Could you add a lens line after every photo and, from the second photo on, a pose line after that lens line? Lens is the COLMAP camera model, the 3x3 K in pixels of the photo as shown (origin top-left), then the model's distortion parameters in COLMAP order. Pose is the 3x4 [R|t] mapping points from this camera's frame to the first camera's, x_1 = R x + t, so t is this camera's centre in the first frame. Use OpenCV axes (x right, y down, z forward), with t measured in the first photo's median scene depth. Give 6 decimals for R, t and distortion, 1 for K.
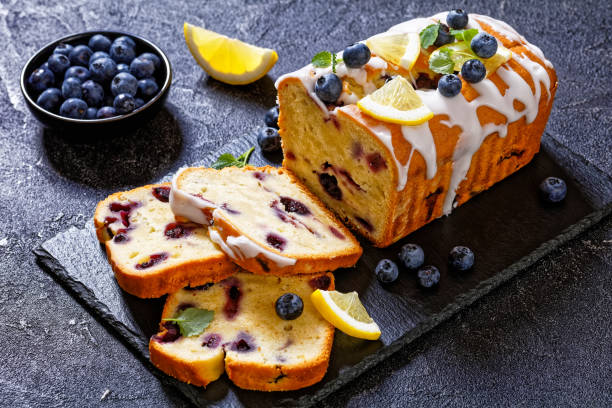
lens RADIAL K [[1802.9, 0, 309.9], [0, 1802.9, 187.2], [0, 0, 1]] dist [0.068623, 0.000000]
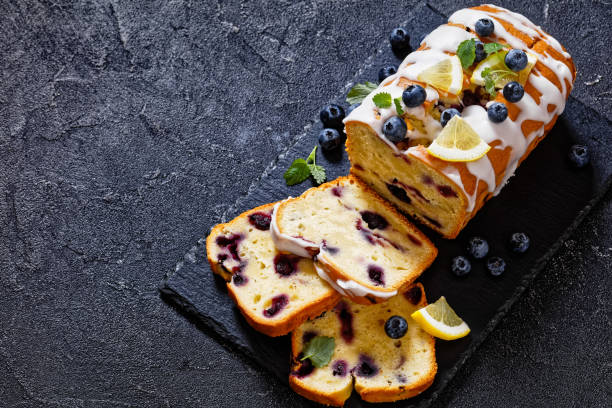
lens RADIAL K [[1802.9, 0, 309.2], [0, 1802.9, 209.0], [0, 0, 1]] dist [0.068623, 0.000000]
pose [[0.981067, -0.174320, 0.084376, -0.151249], [0.132128, 0.920996, 0.366481, -0.441961], [-0.141595, -0.348394, 0.926592, -0.089081]]
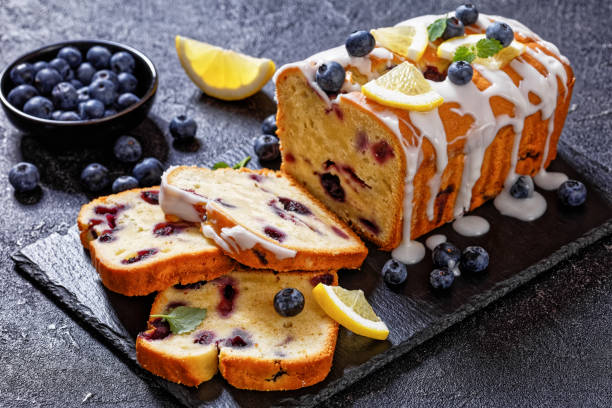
lens RADIAL K [[1802.9, 0, 312.7], [0, 1802.9, 201.1], [0, 0, 1]] dist [0.068623, 0.000000]
pose [[0.999983, -0.002609, 0.005306, -0.003928], [0.003139, 0.994726, -0.102518, 0.104394], [-0.005010, 0.102532, 0.994717, 0.079209]]
